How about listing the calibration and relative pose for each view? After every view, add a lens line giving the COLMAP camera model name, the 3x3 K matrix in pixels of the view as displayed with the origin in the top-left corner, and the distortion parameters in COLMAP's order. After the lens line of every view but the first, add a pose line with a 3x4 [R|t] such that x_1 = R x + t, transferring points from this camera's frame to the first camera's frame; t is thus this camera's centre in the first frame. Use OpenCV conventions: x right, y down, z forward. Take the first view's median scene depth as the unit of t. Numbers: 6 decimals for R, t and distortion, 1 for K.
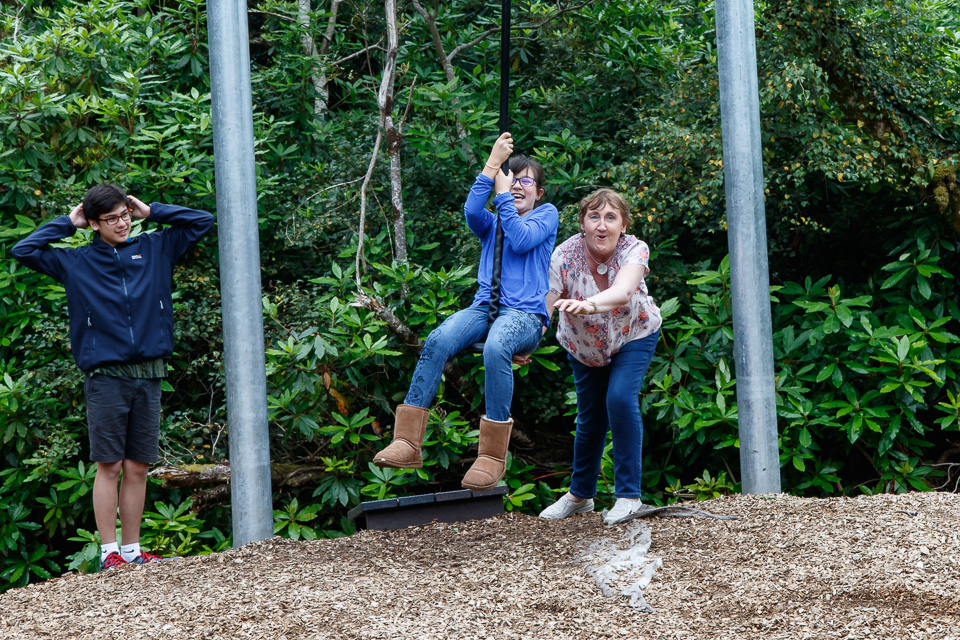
lens RADIAL K [[2731.7, 0, 607.1], [0, 2731.7, 218.2], [0, 0, 1]] dist [0.032165, -0.327397]
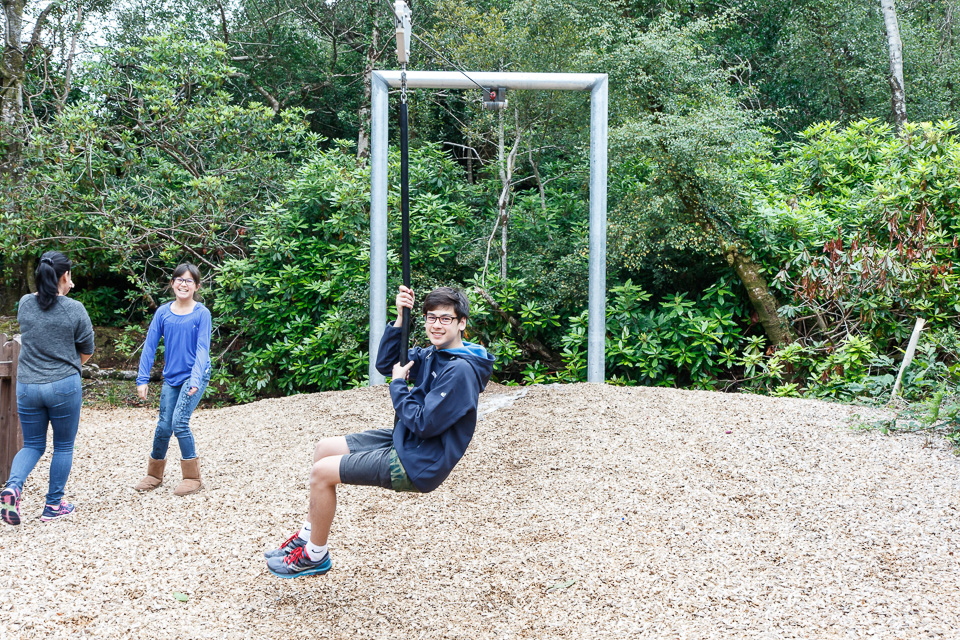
lens RADIAL K [[1366.2, 0, 480.7], [0, 1366.2, 318.2], [0, 0, 1]] dist [0.036841, -0.042827]
pose [[0.972820, 0.067764, -0.221427, 0.170677], [-0.057208, 0.996914, 0.053750, -0.008053], [0.224386, -0.039621, 0.973695, -0.116437]]
